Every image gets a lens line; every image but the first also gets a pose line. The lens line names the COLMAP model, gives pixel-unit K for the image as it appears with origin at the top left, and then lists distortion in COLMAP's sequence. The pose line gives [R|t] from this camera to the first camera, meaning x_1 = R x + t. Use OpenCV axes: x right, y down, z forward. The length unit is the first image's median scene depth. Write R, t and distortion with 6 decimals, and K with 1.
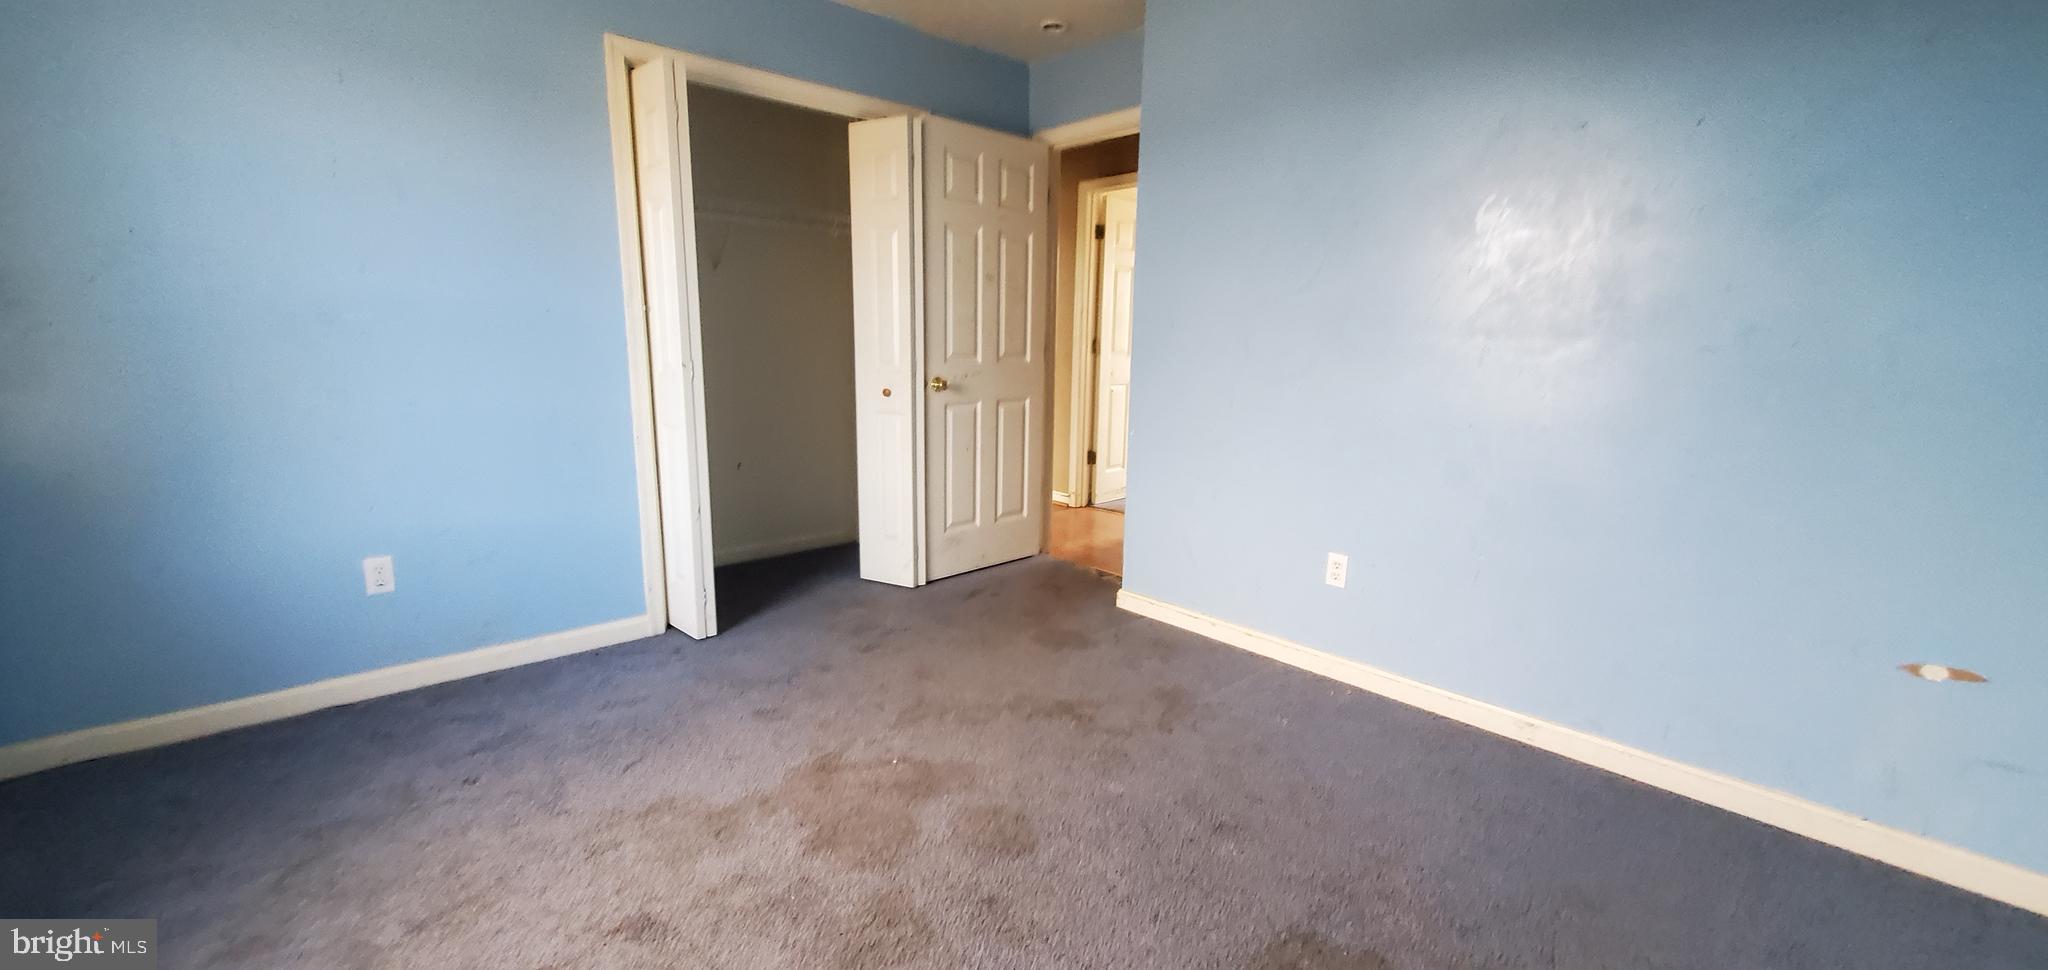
lens RADIAL K [[807.5, 0, 1015.8], [0, 807.5, 498.3], [0, 0, 1]] dist [0.001028, -0.000059]
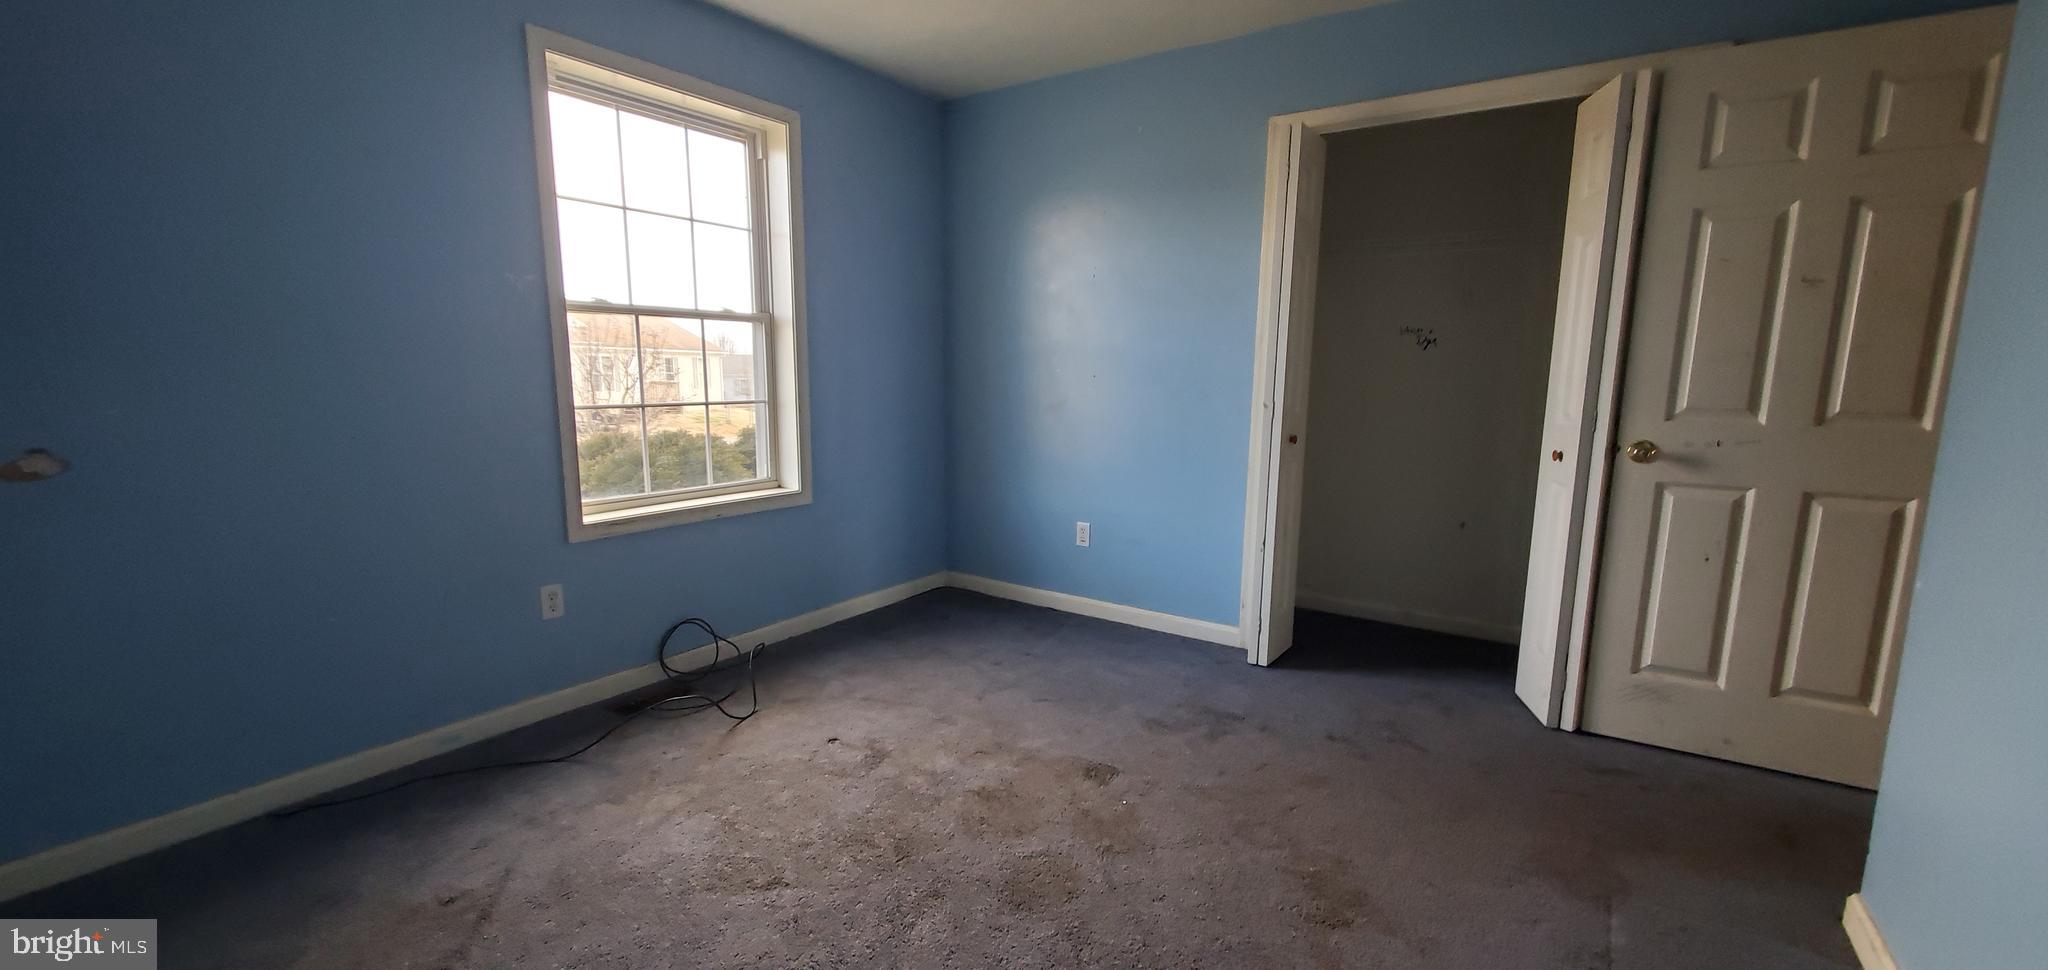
lens RADIAL K [[807.5, 0, 1015.8], [0, 807.5, 498.3], [0, 0, 1]] dist [0.001028, -0.000059]
pose [[0.224612, 0.143774, -0.963783, 0.474147], [-0.199989, 0.974803, 0.098810, -0.070848], [0.953705, 0.170552, 0.247706, 0.372228]]
